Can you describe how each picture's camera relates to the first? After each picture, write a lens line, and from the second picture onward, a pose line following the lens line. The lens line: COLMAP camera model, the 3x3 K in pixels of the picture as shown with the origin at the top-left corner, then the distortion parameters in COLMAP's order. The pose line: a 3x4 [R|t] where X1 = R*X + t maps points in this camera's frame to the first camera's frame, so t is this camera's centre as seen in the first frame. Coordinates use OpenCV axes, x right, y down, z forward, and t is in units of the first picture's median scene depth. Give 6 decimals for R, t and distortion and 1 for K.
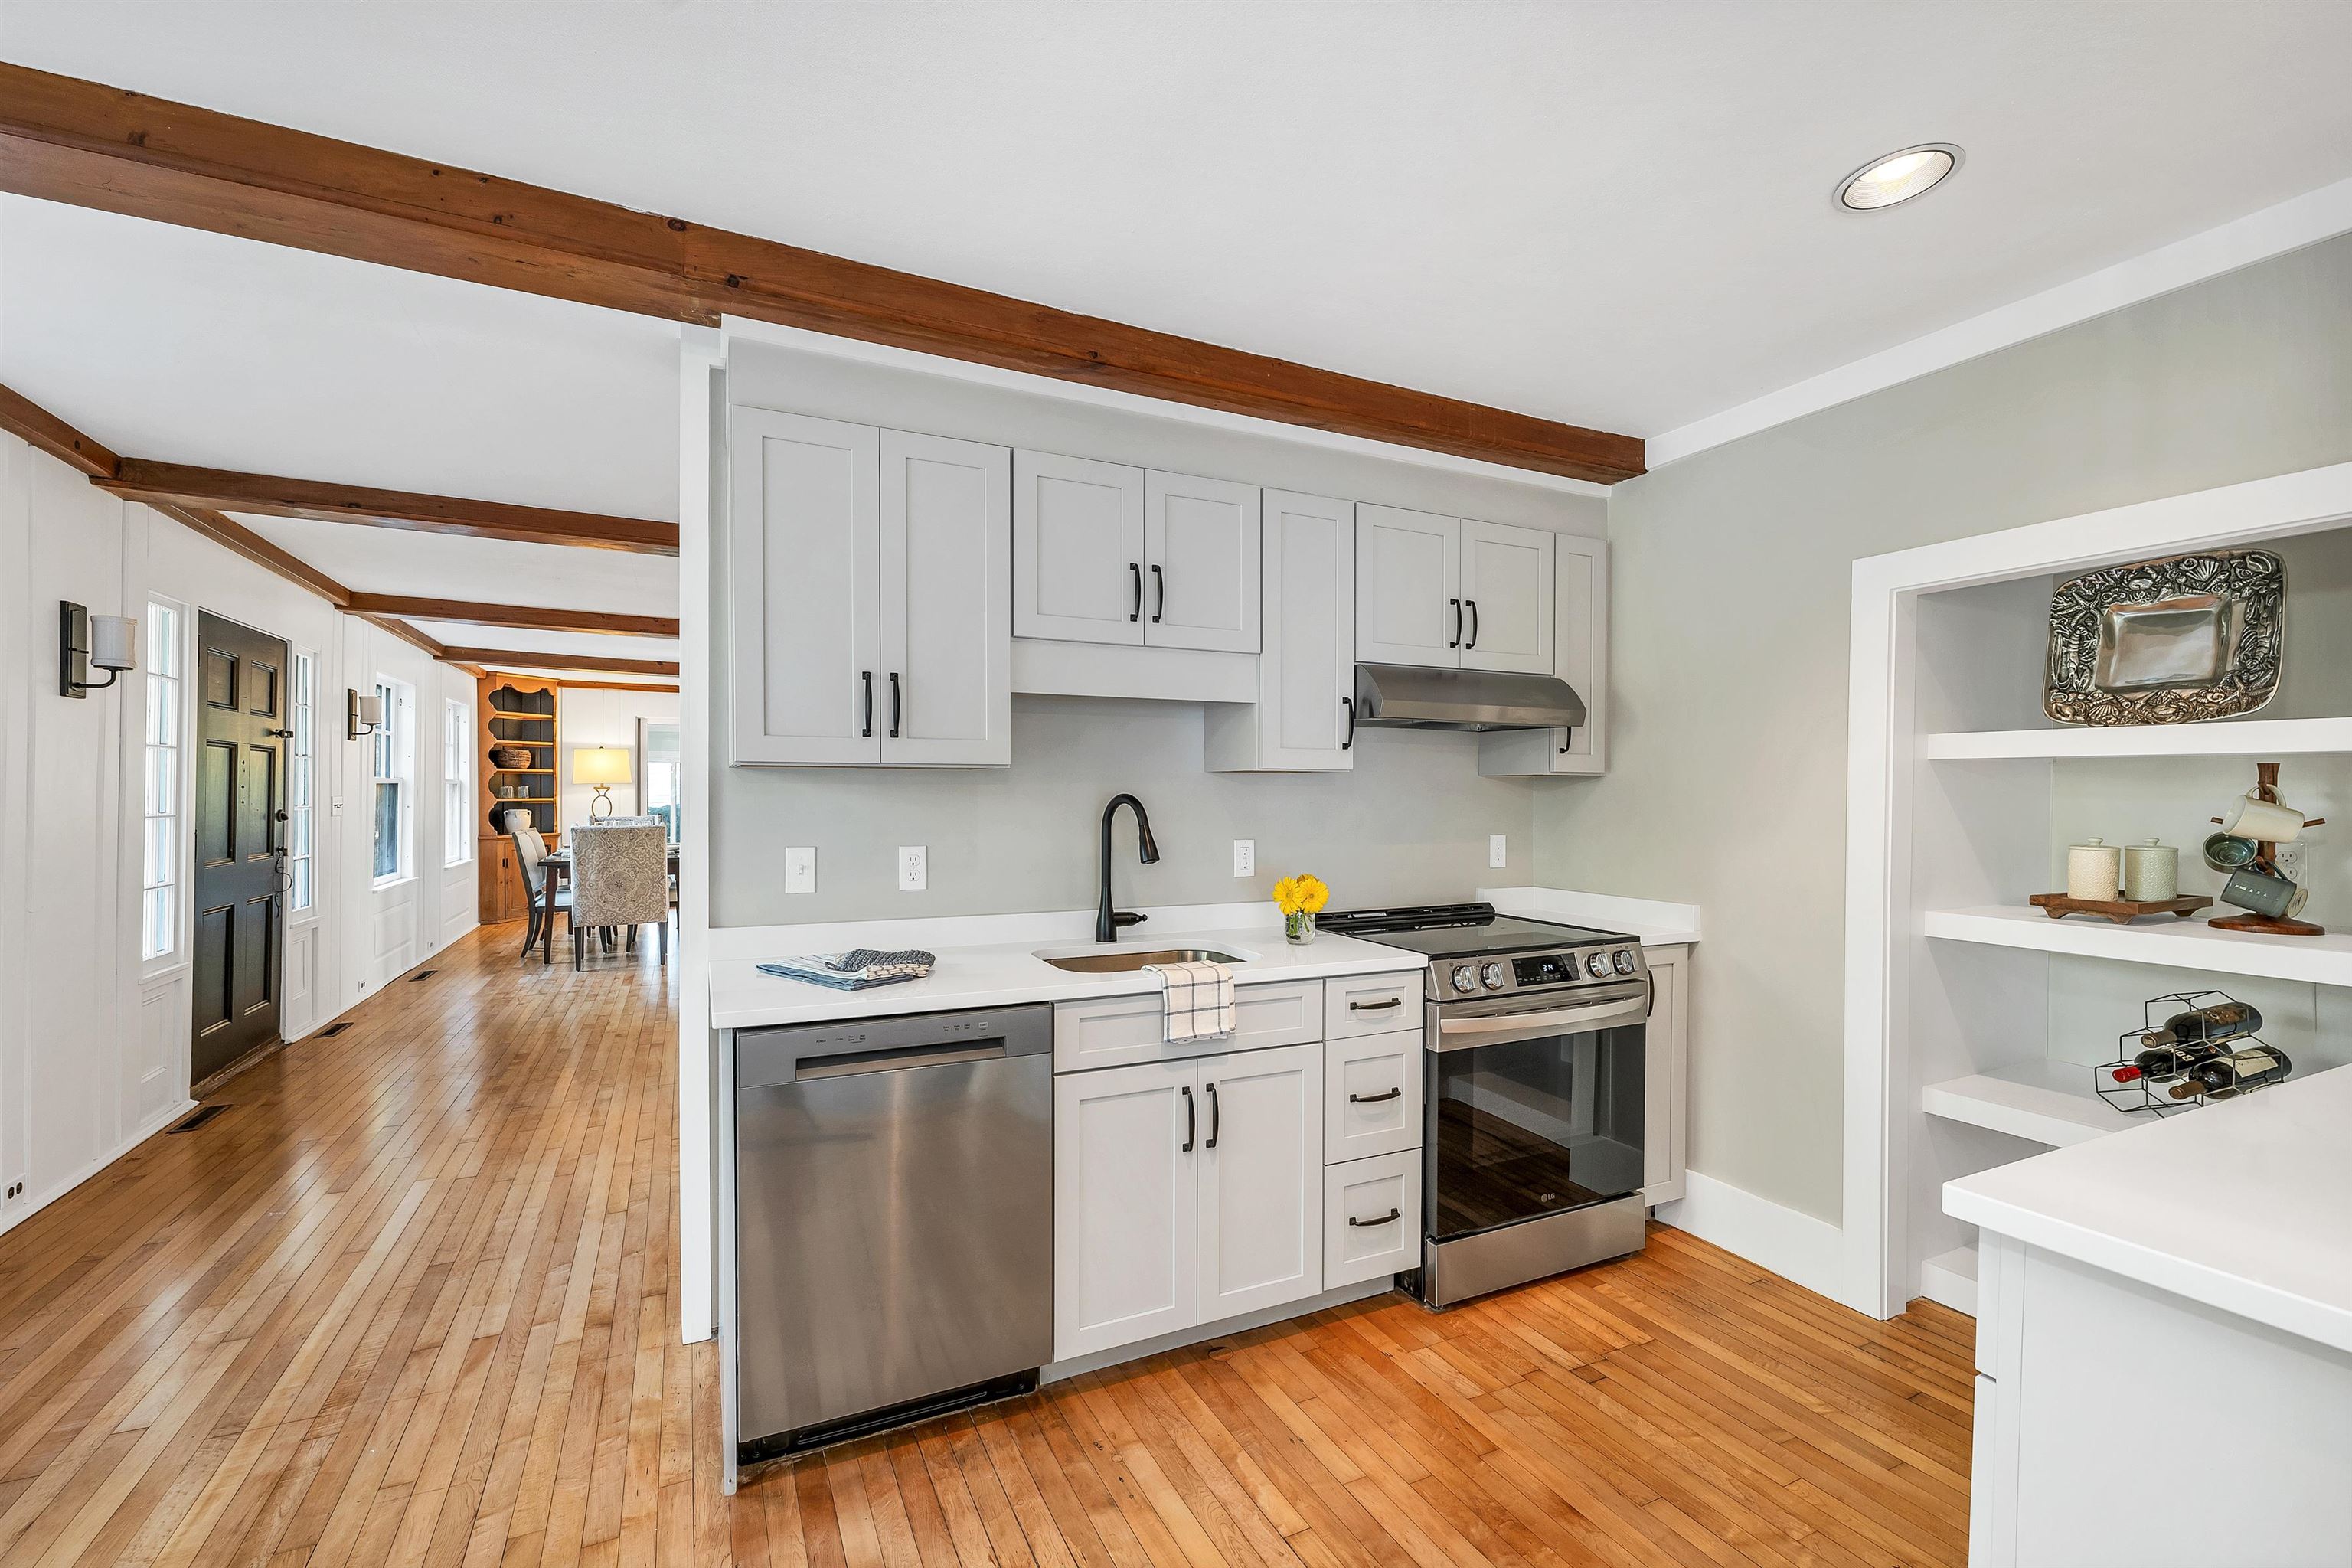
lens RADIAL K [[990.3, 0, 1171.9], [0, 990.3, 804.1], [0, 0, 1]] dist [0.002860, 0.000457]
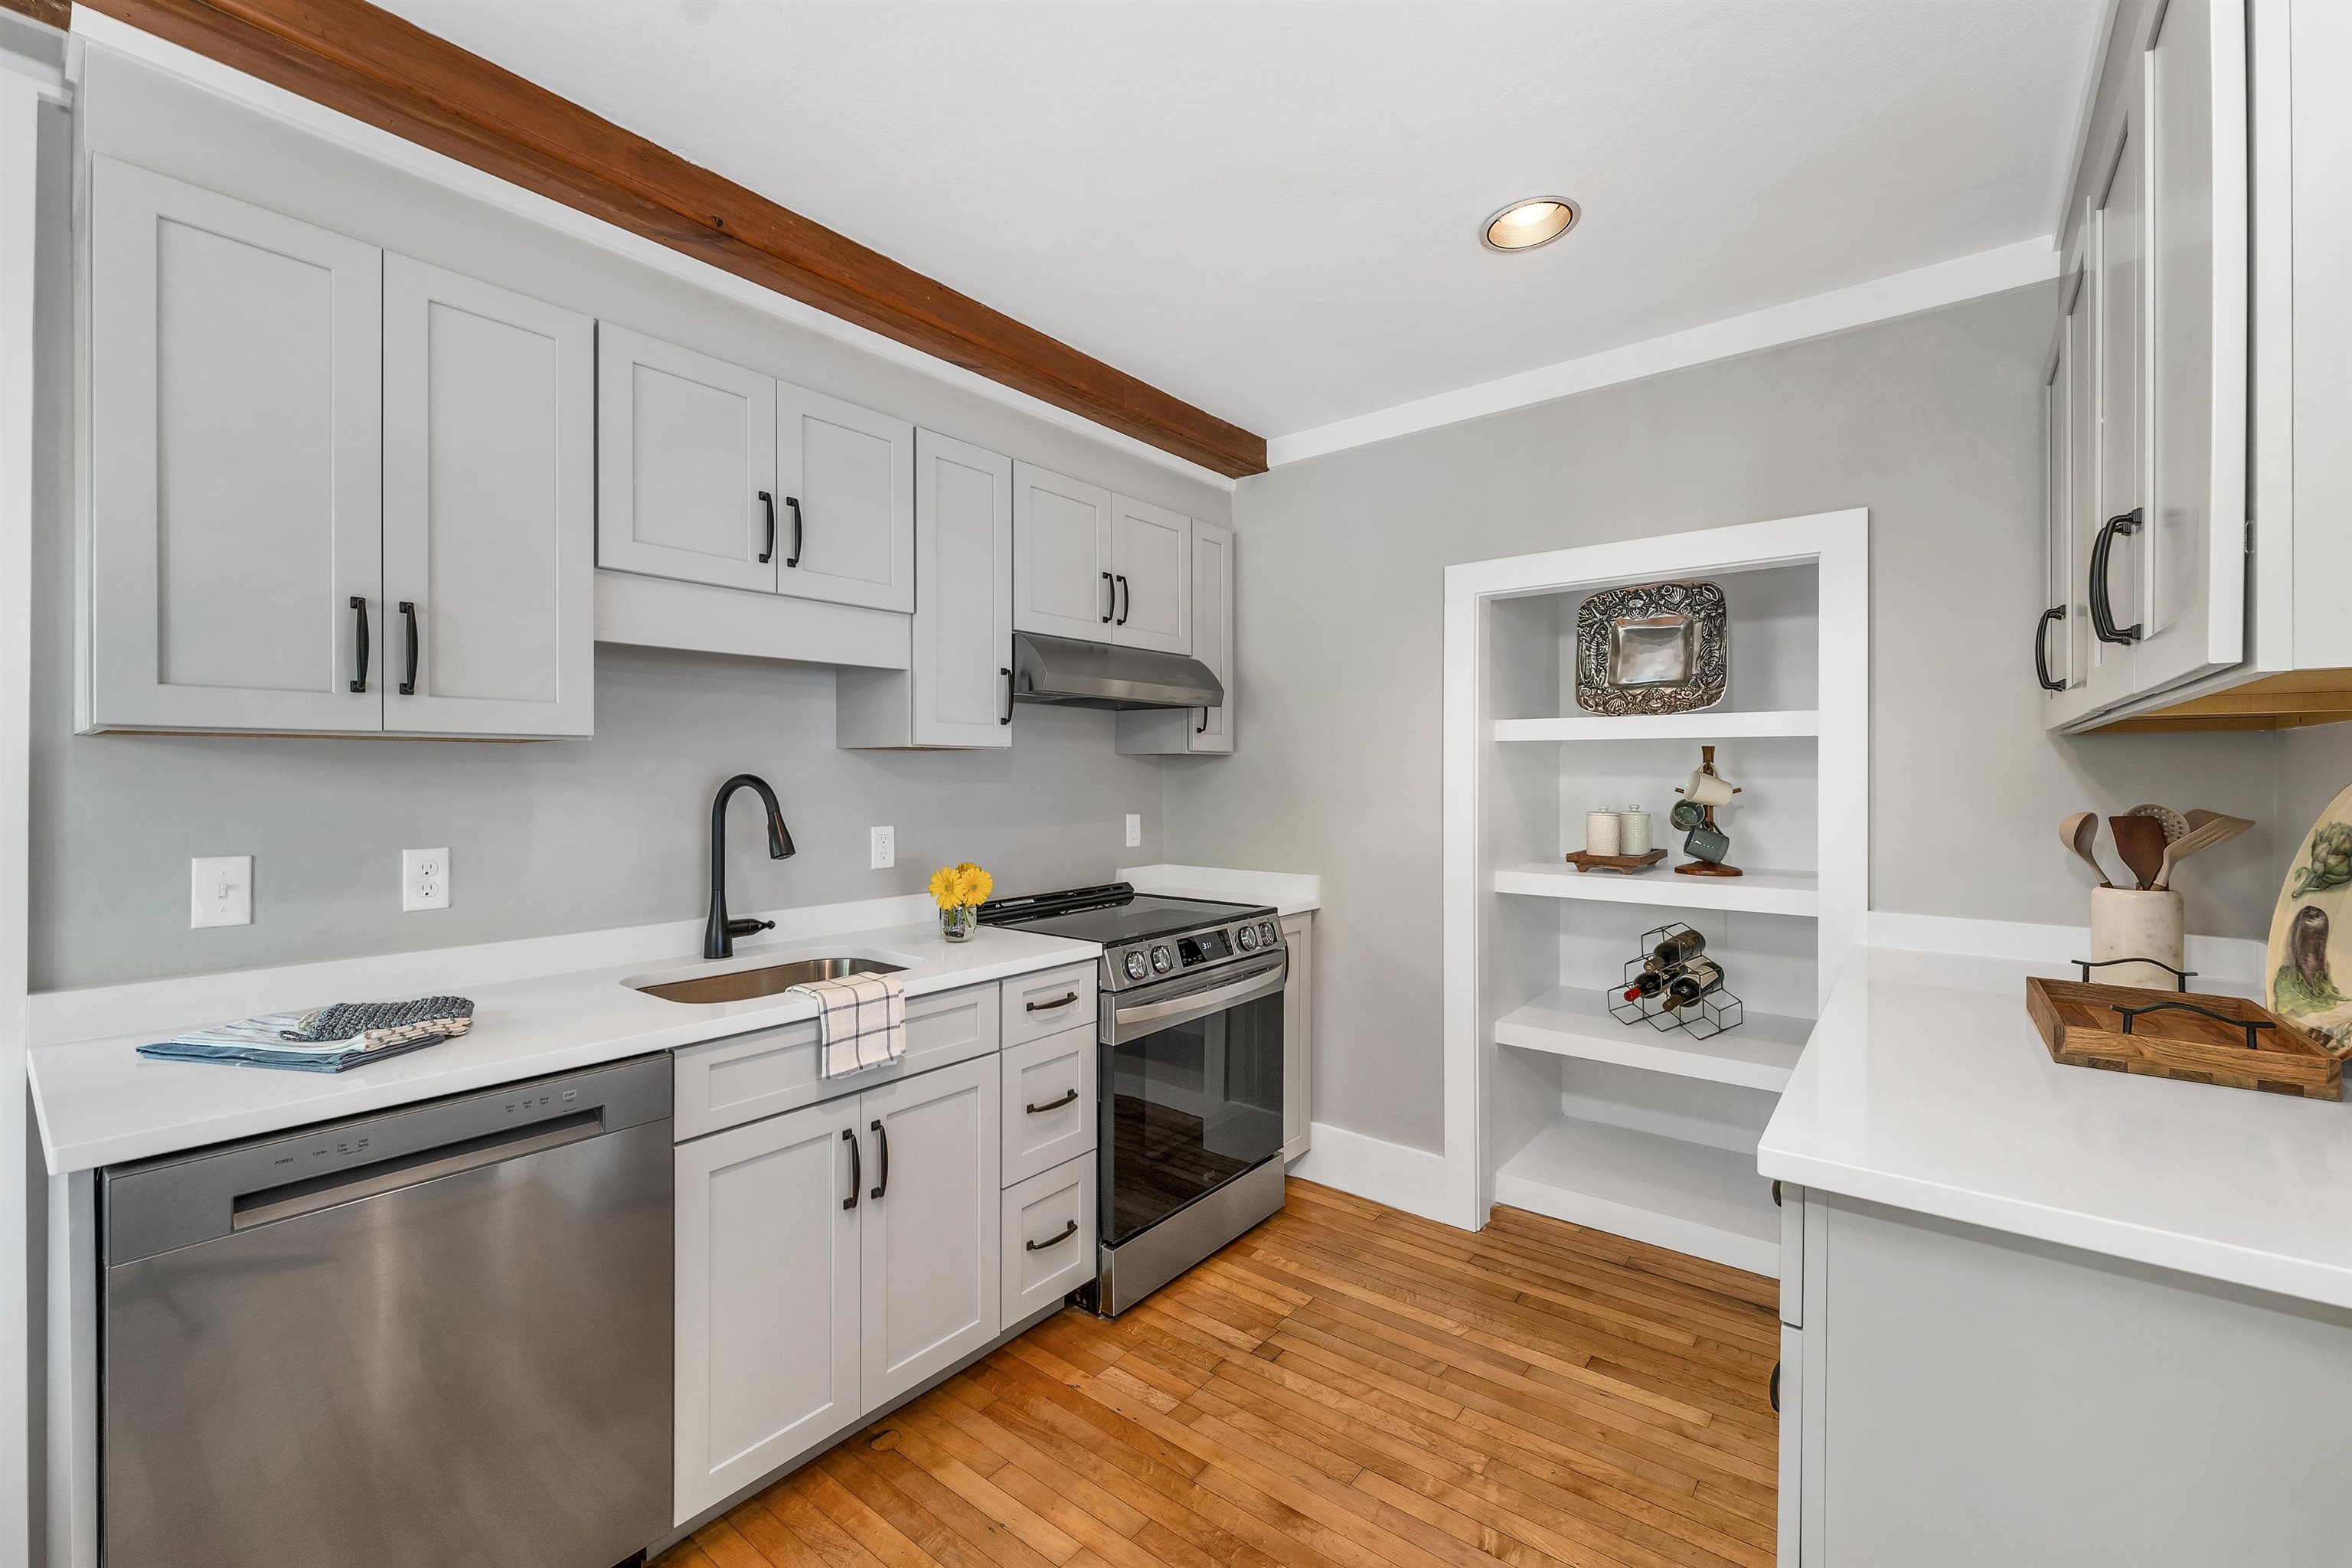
lens RADIAL K [[965.1, 0, 1171.3], [0, 965.1, 768.4], [0, 0, 1]] dist [-0.000787, 0.000298]
pose [[0.902823, -0.002486, 0.430006, -0.076893], [0.010039, 0.999833, -0.015297, 0.000576], [-0.429896, 0.018127, 0.902696, 0.138668]]
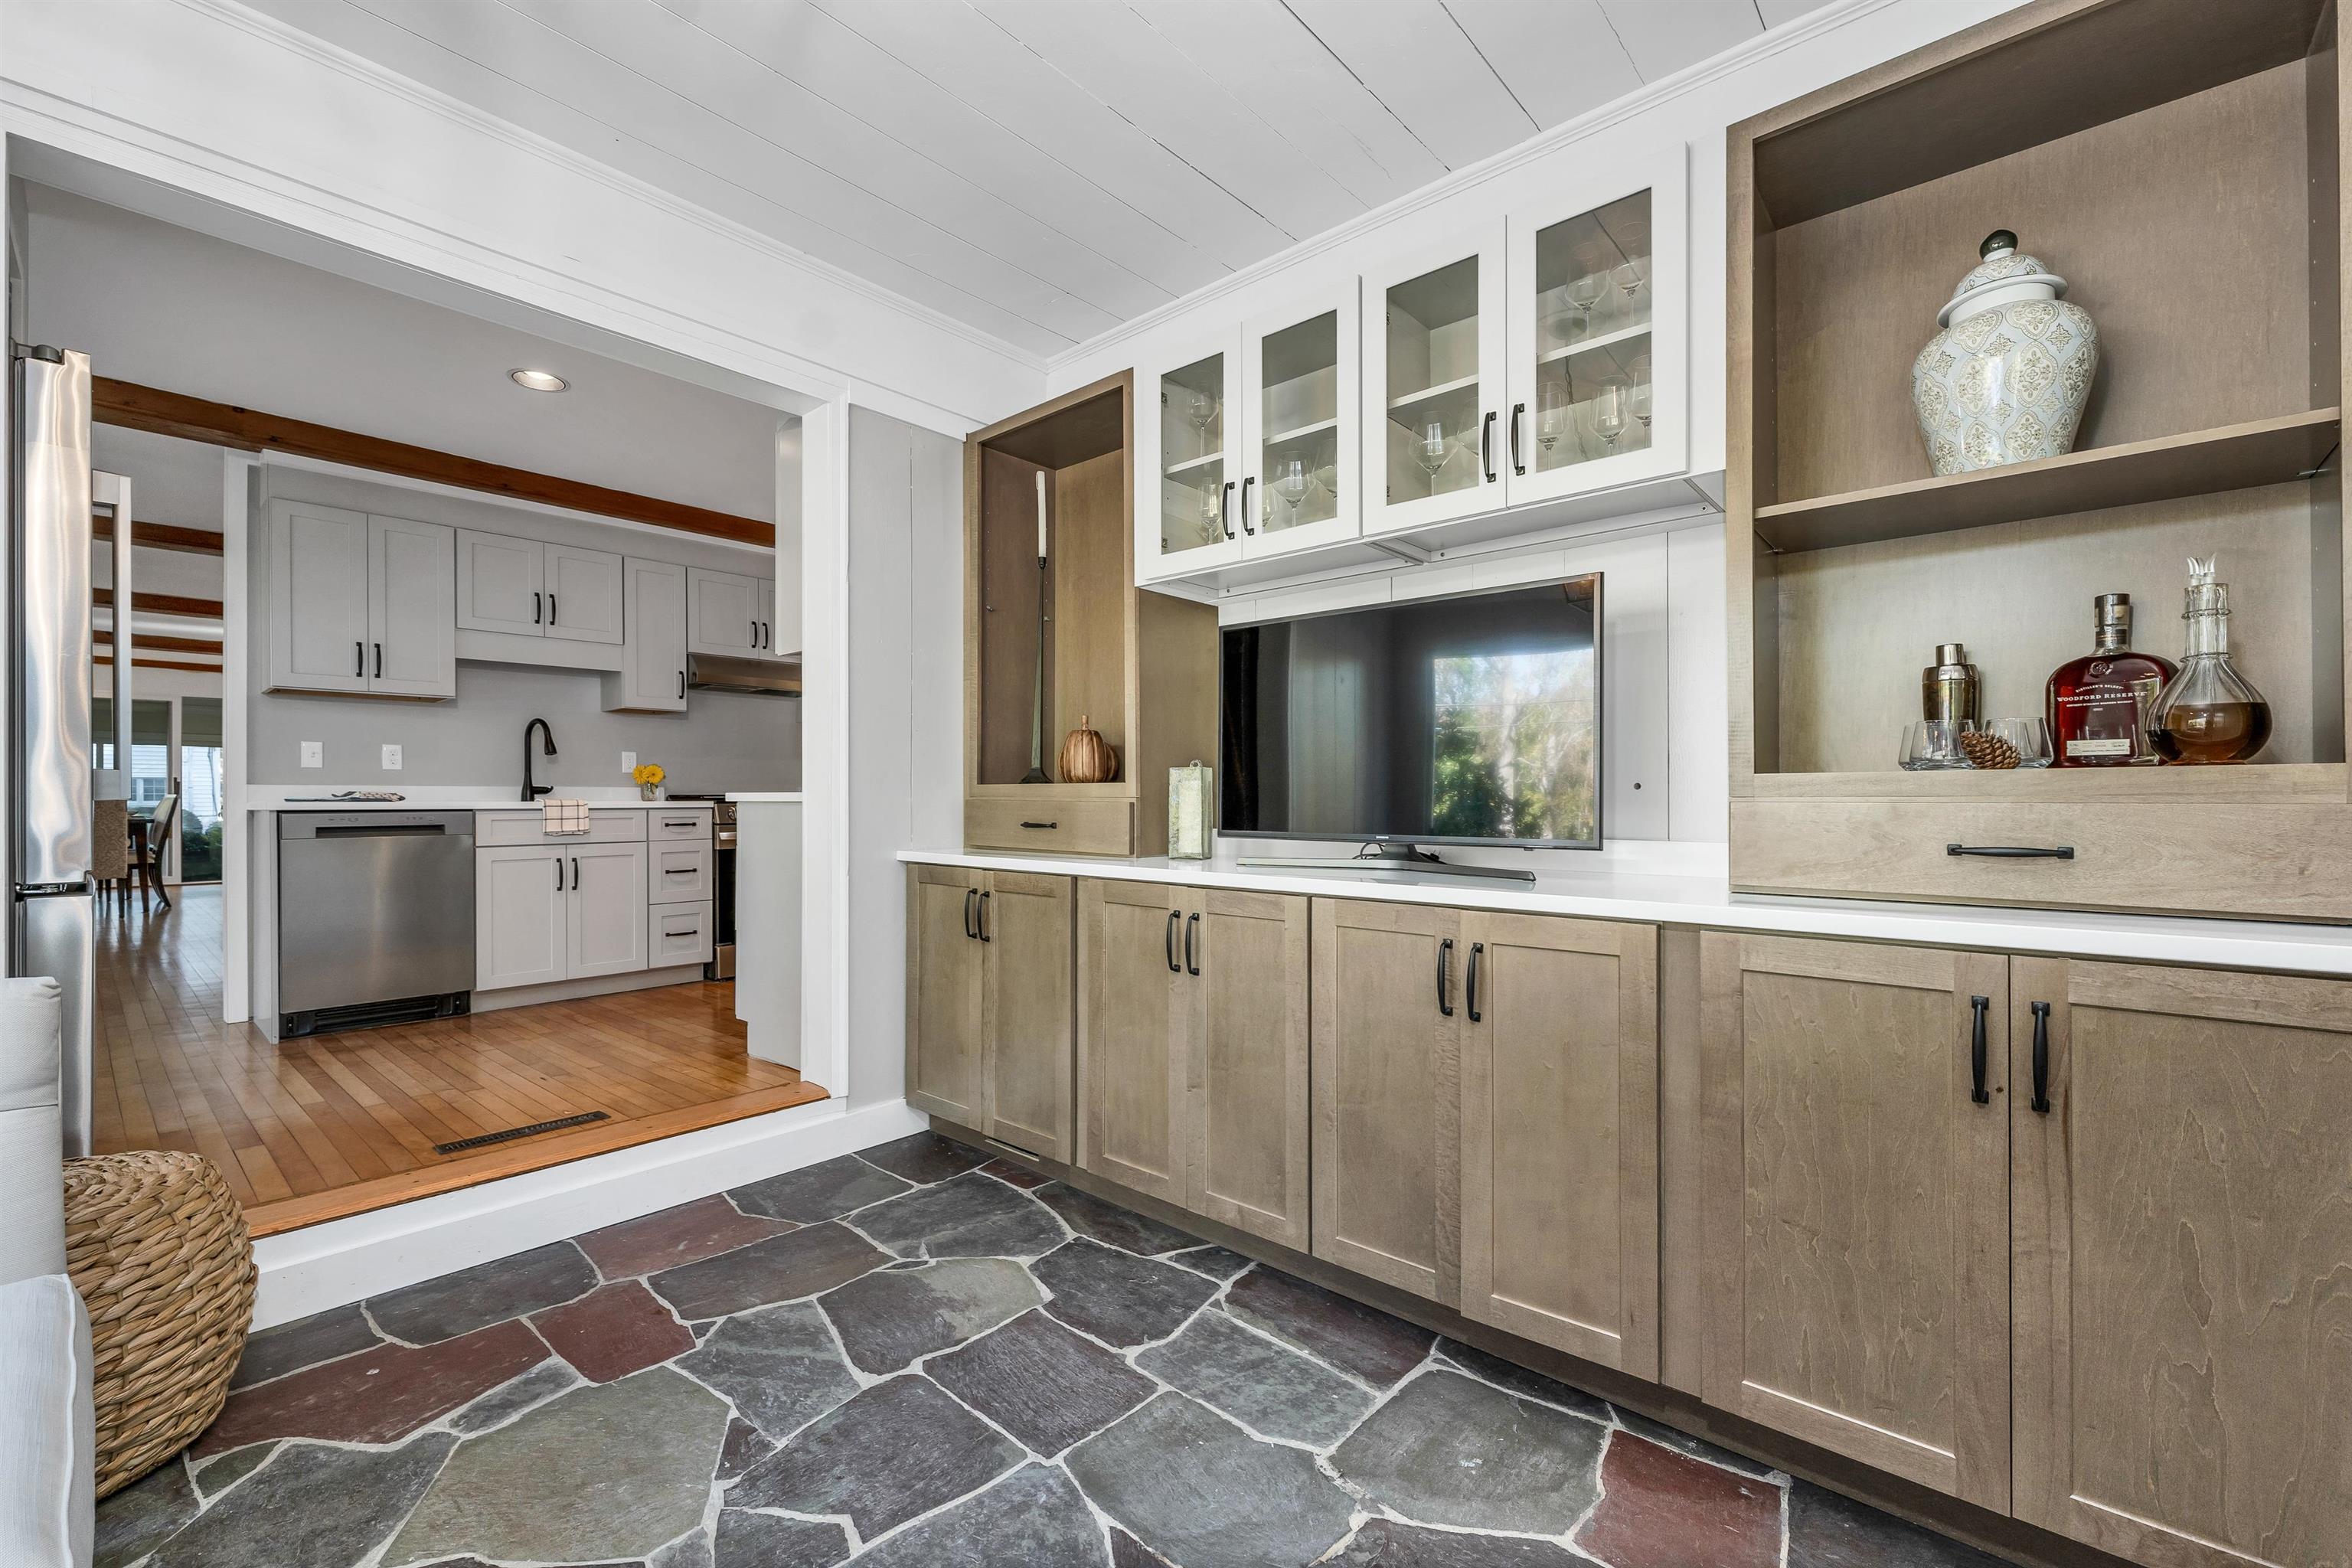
lens RADIAL K [[976.3, 0, 1168.7], [0, 976.3, 788.9], [0, 0, 1]] dist [0.004168, 0.000256]
pose [[0.925926, -0.007896, 0.377623, 0.361905], [0.016126, 0.999696, -0.018638, 0.179747], [-0.377361, 0.023347, 0.925772, -1.141441]]
